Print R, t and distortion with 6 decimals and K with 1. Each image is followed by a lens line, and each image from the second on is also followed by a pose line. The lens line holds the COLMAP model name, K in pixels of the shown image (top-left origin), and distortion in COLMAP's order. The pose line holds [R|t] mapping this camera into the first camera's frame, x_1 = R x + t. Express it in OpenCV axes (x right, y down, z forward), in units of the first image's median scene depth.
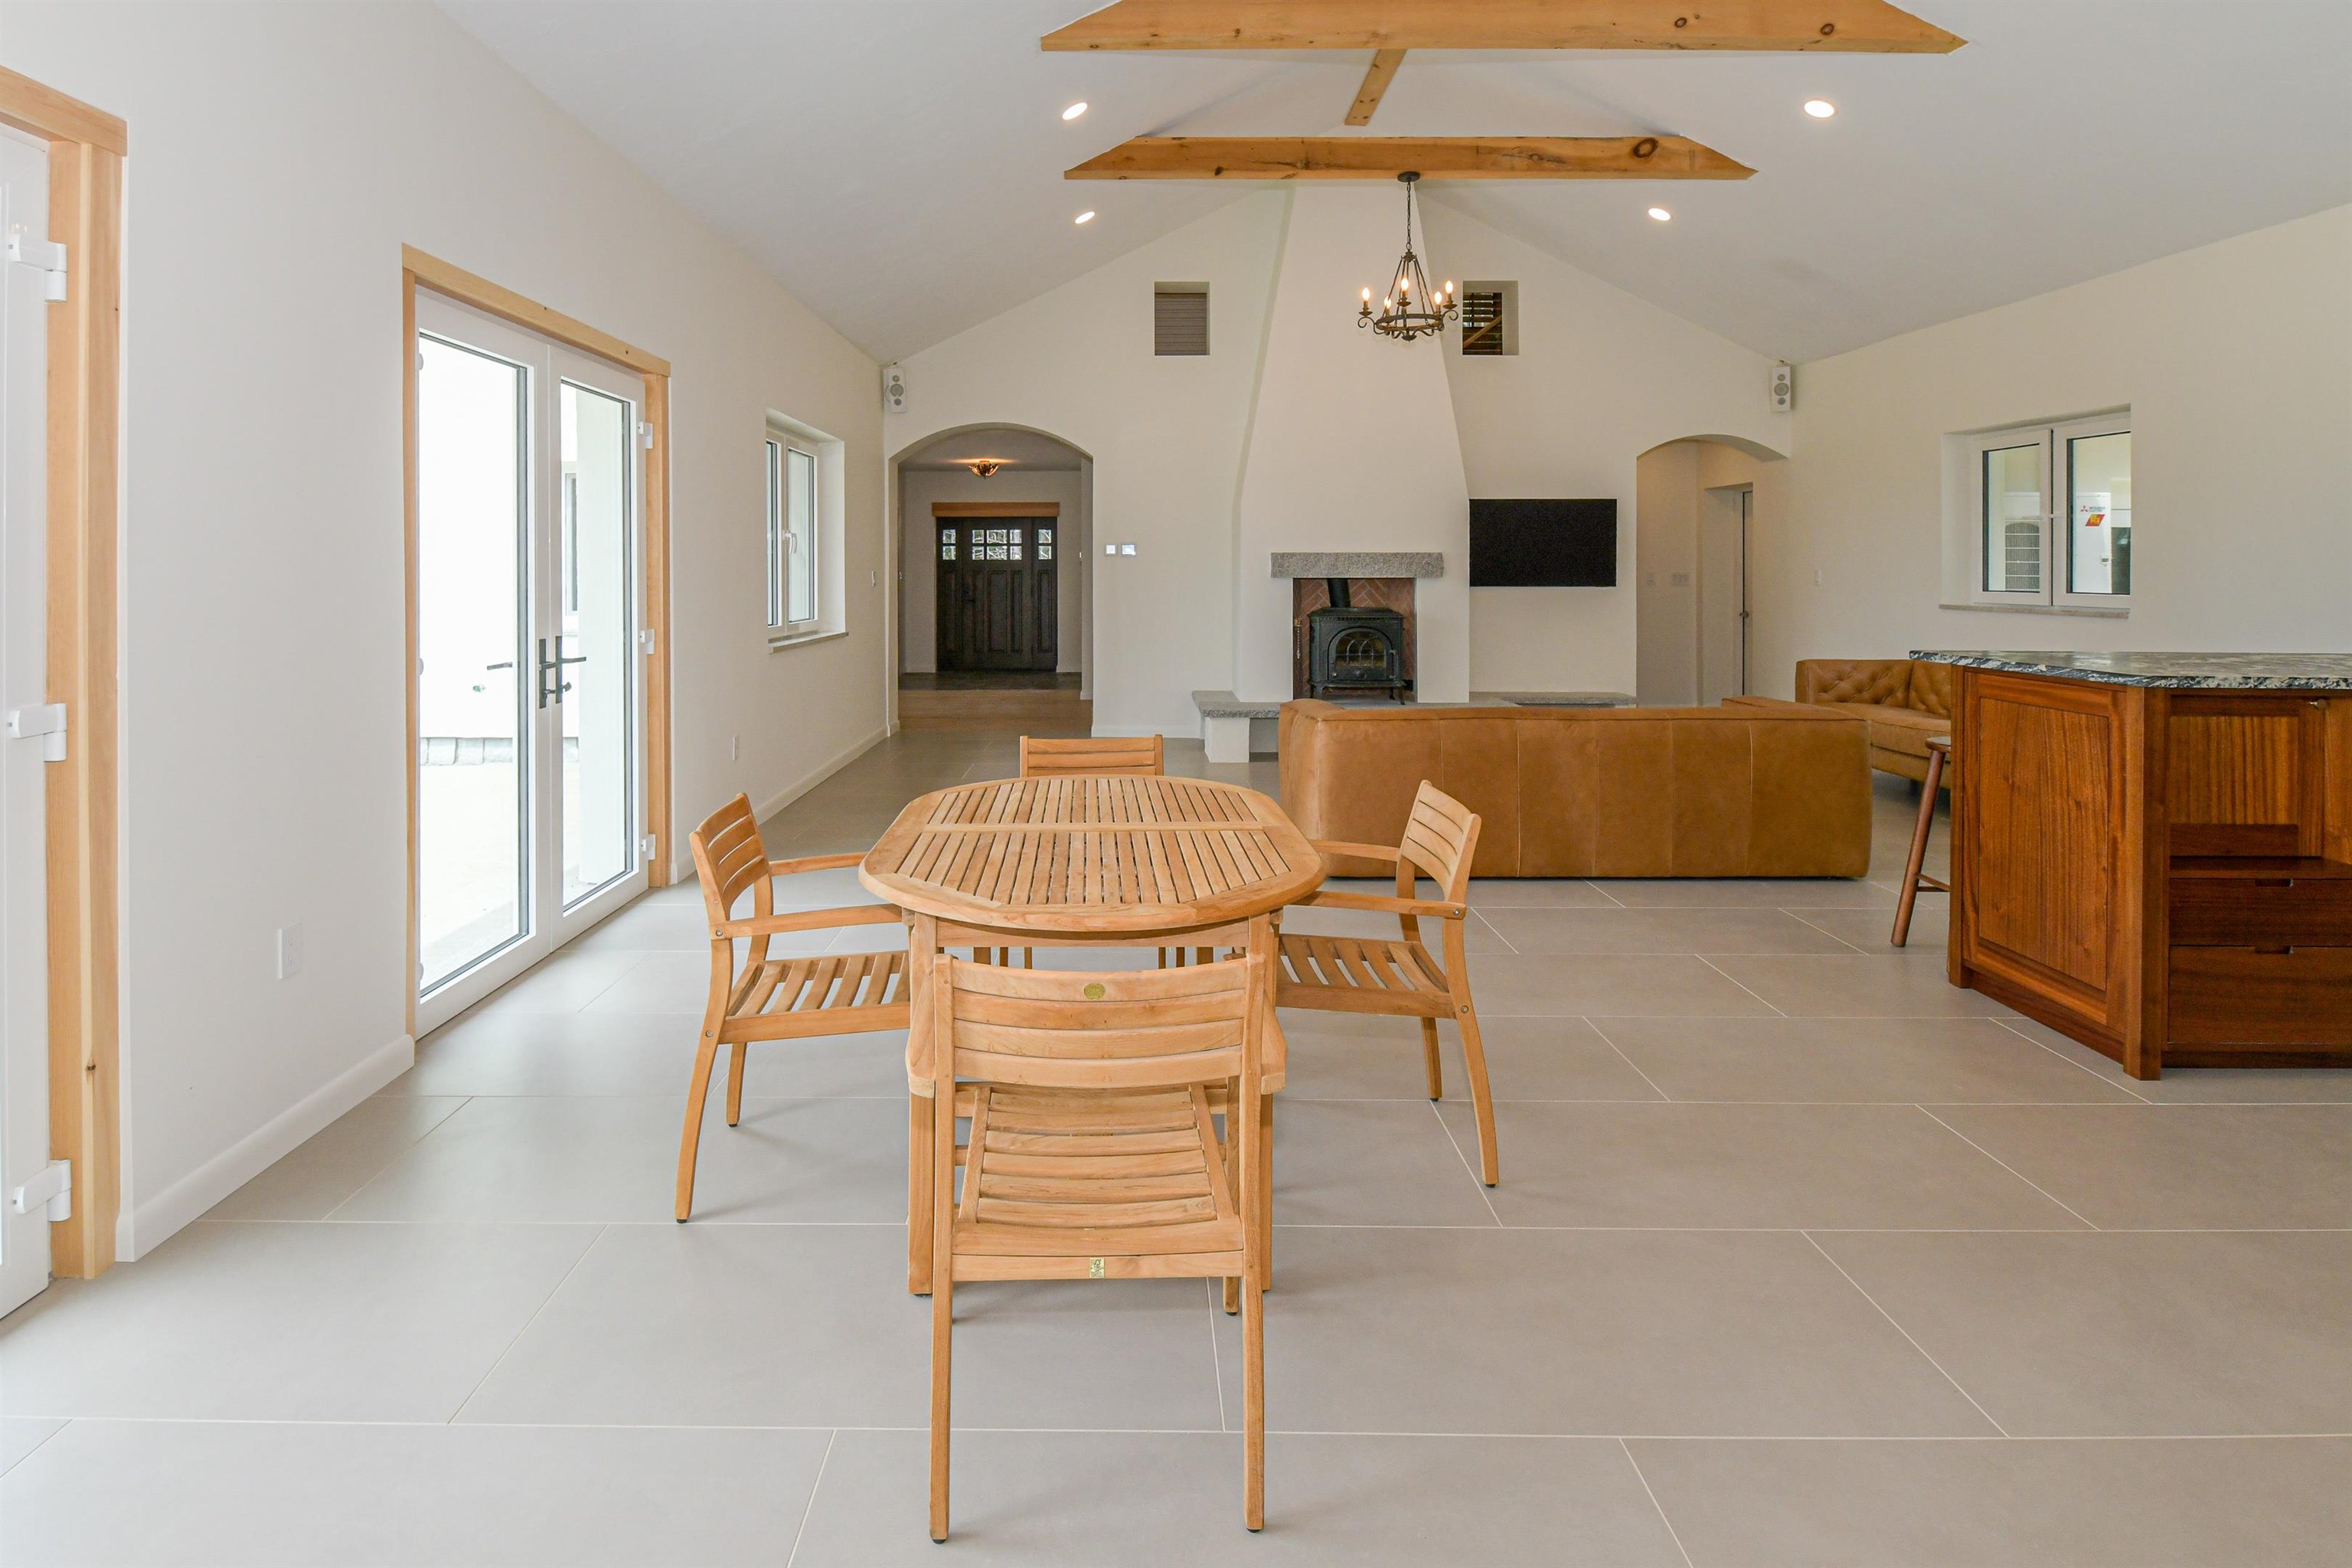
lens RADIAL K [[1255.7, 0, 1090.4], [0, 1255.7, 567.8], [0, 0, 1]] dist [-0.009606, -0.003799]
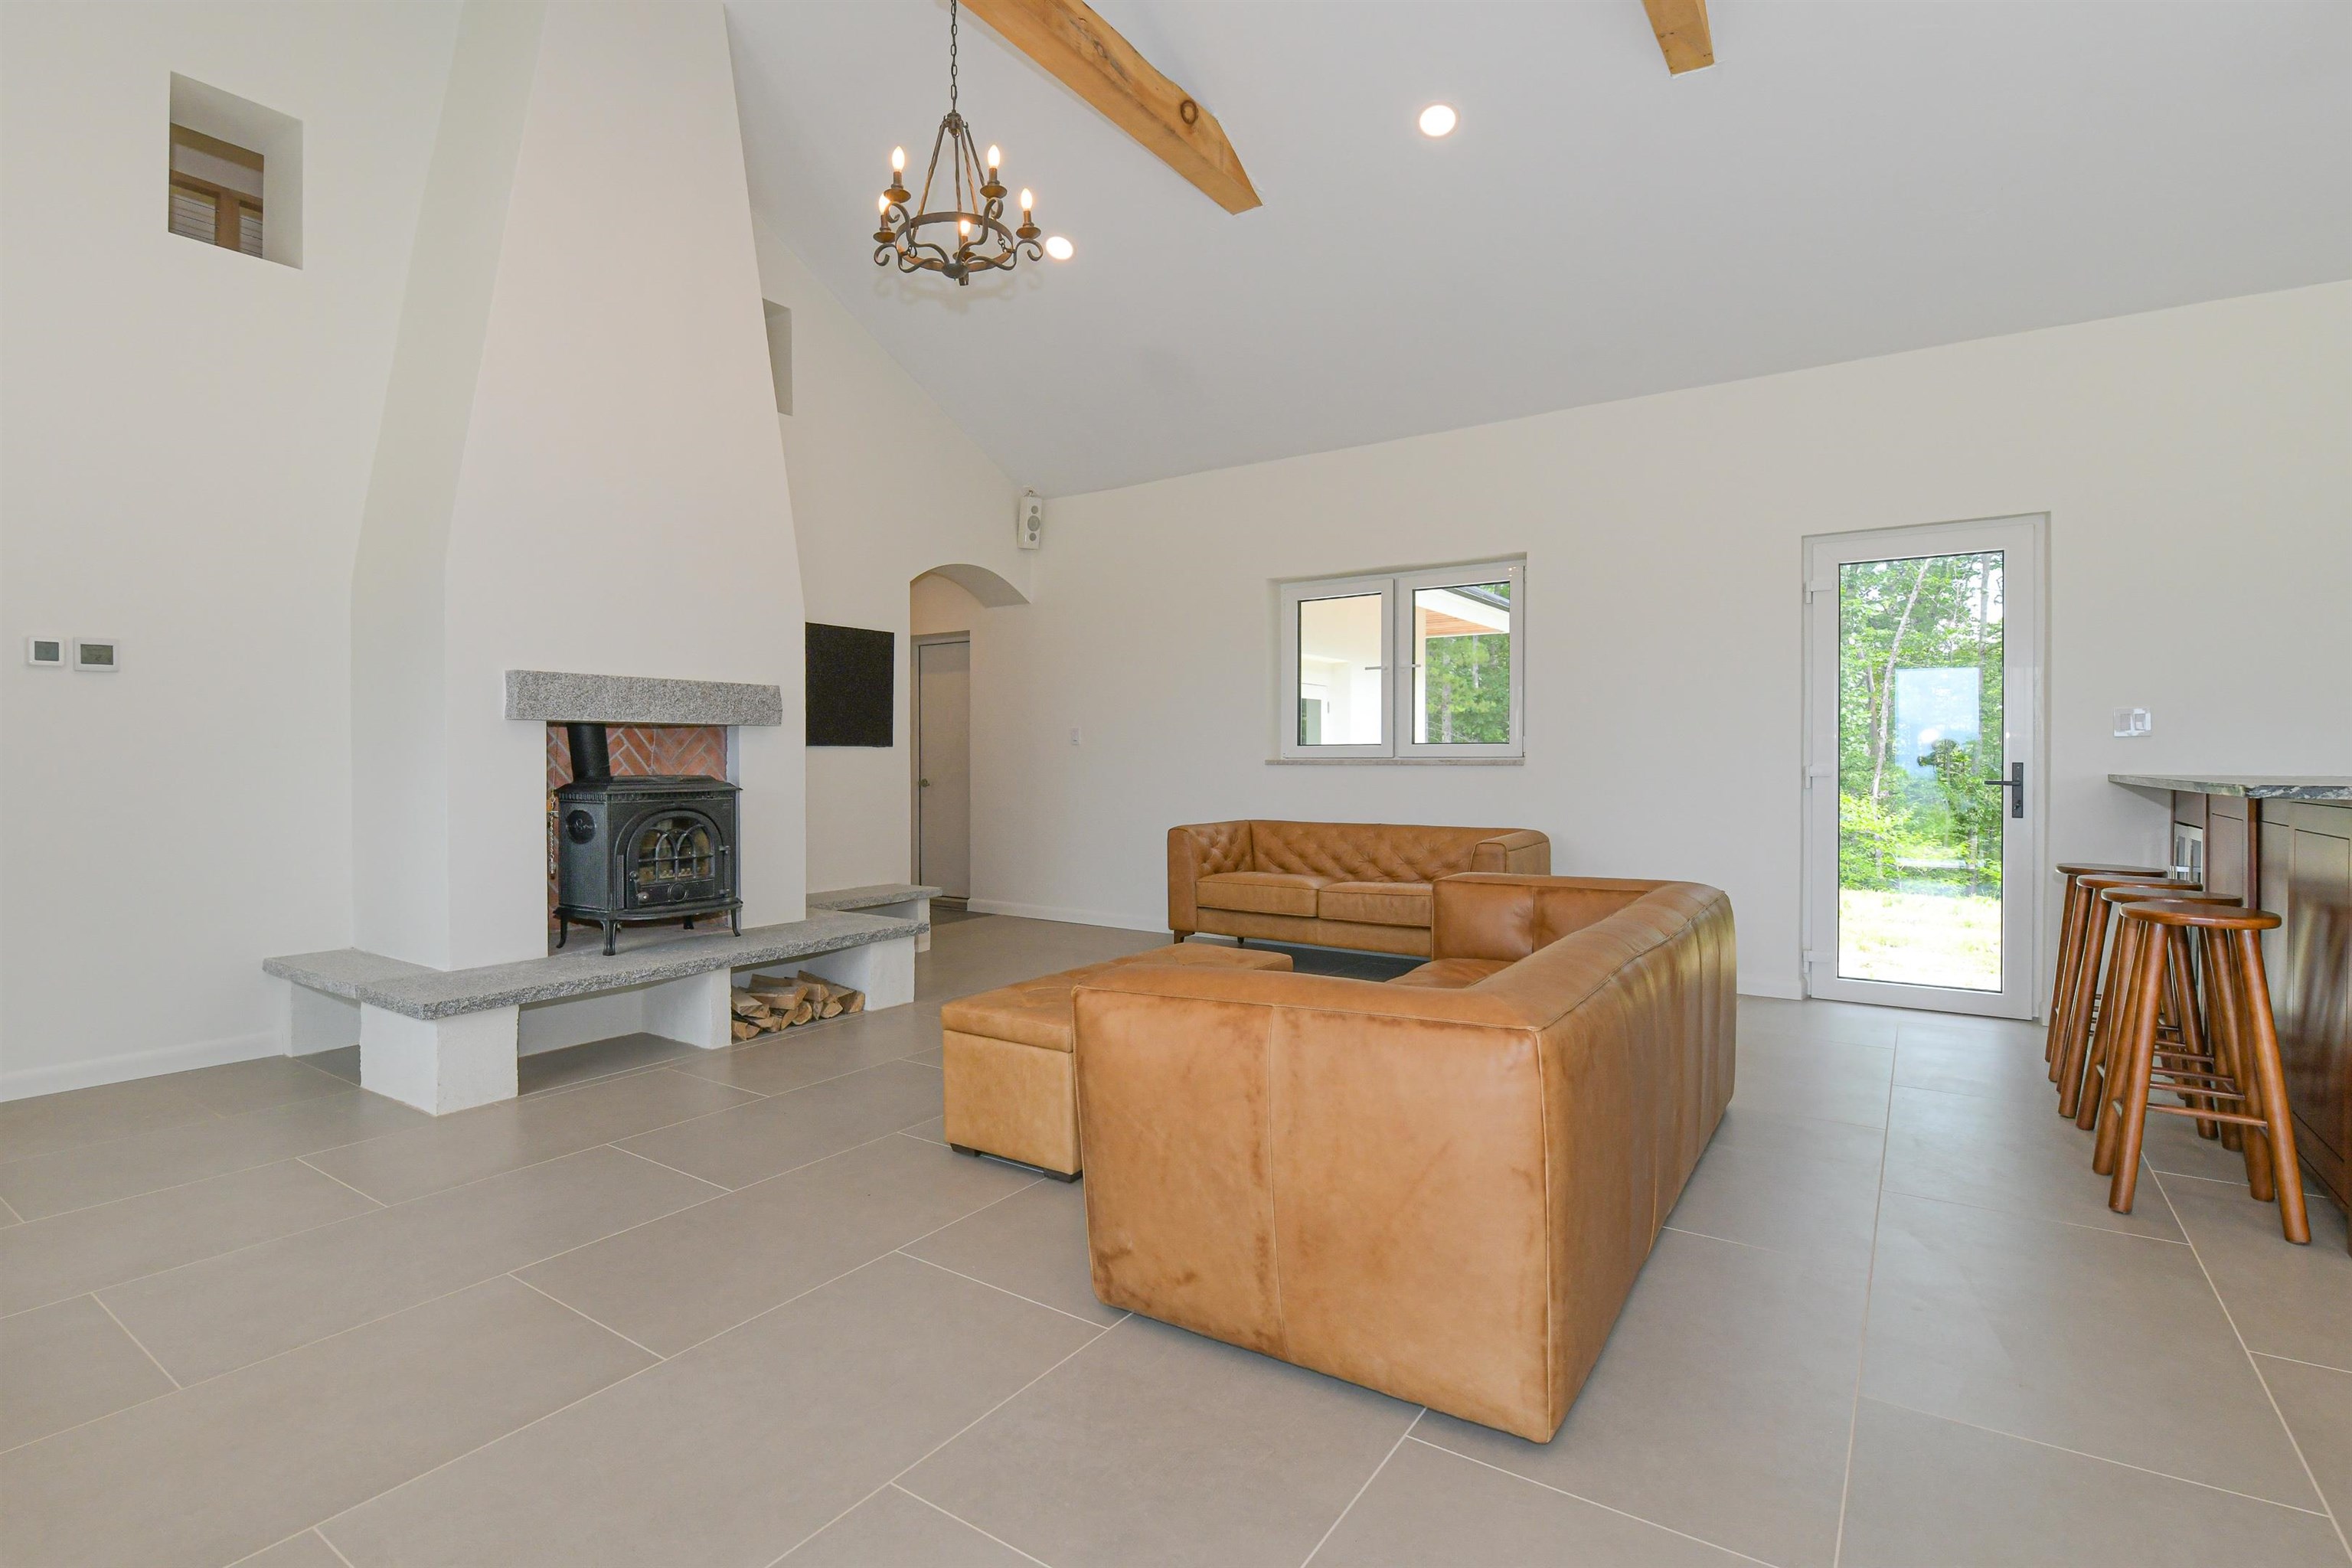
lens RADIAL K [[1140.2, 0, 1040.1], [0, 1140.2, 774.0], [0, 0, 1]] dist [-0.005115, -0.004289]
pose [[0.592370, -0.013411, 0.805555, -0.114345], [0.003091, 0.999892, 0.014373, 0.027088], [-0.805660, -0.006025, 0.592347, 0.625800]]
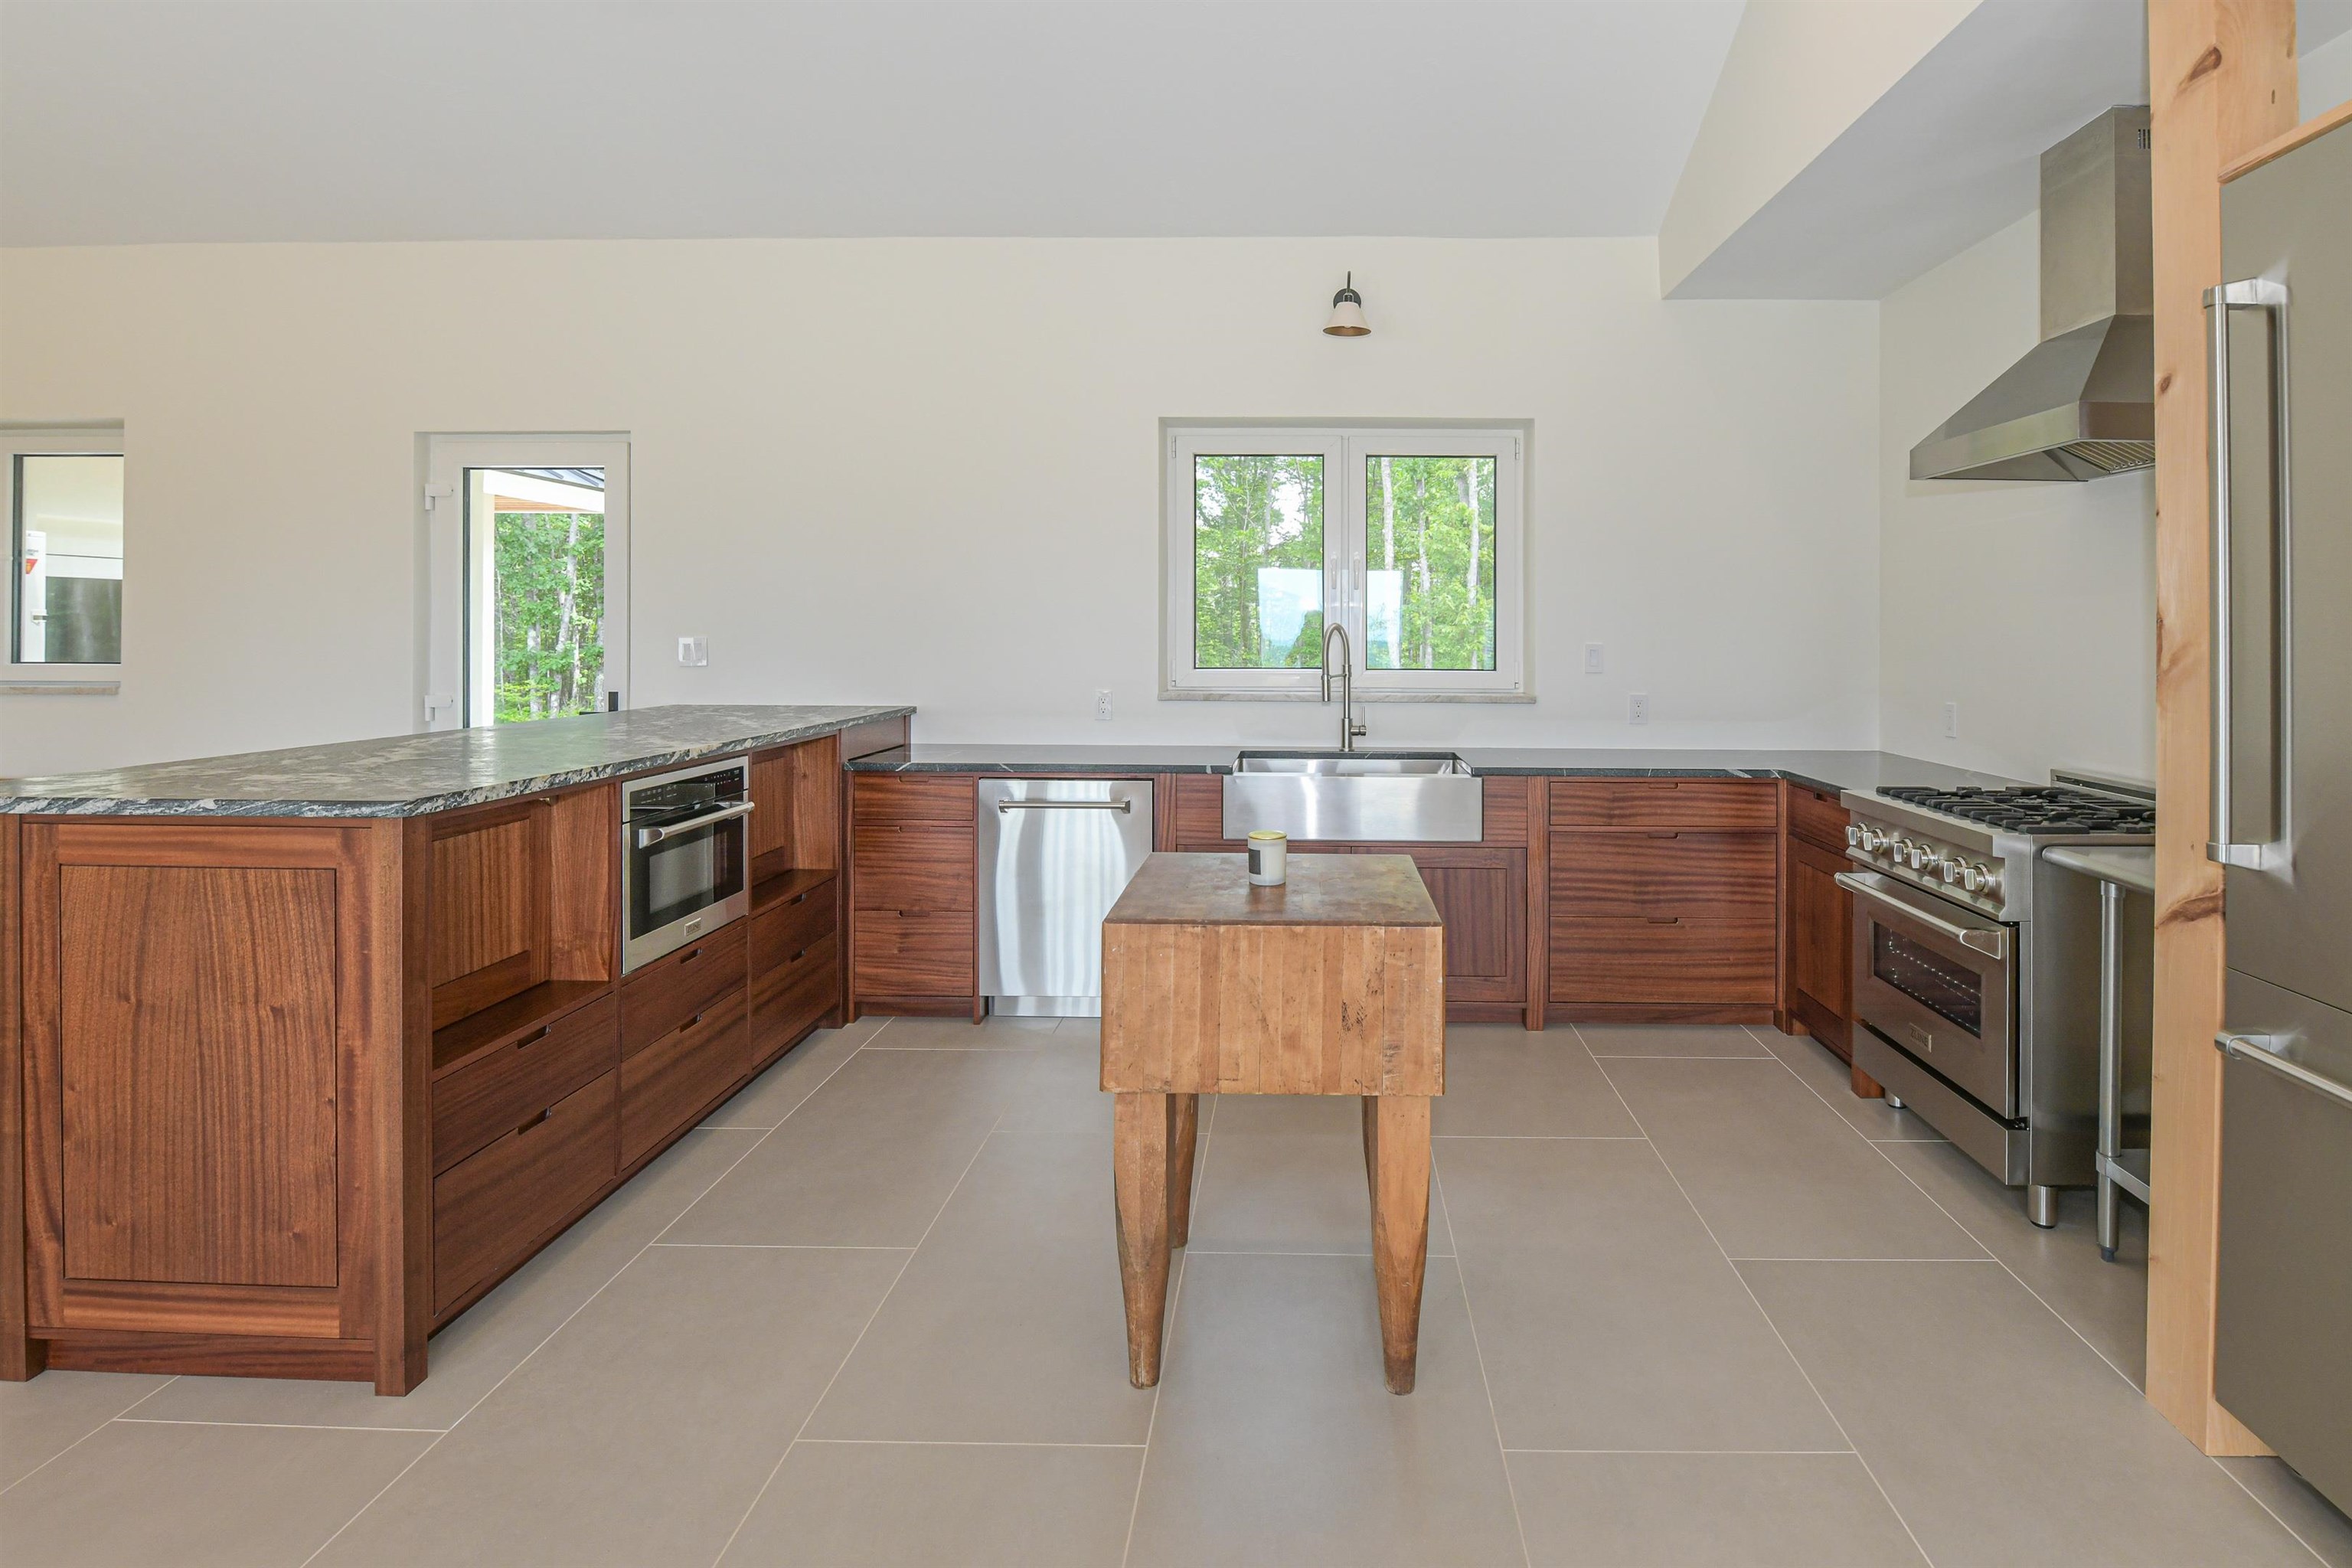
lens RADIAL K [[1140.2, 0, 1294.0], [0, 1140.2, 639.2], [0, 0, 1]] dist [-0.005115, -0.004289]
pose [[-0.013951, -0.008718, 0.999865, 0.096891], [-0.006370, 0.999942, 0.008630, -0.003915], [-0.999882, -0.006248, -0.014006, 0.225880]]
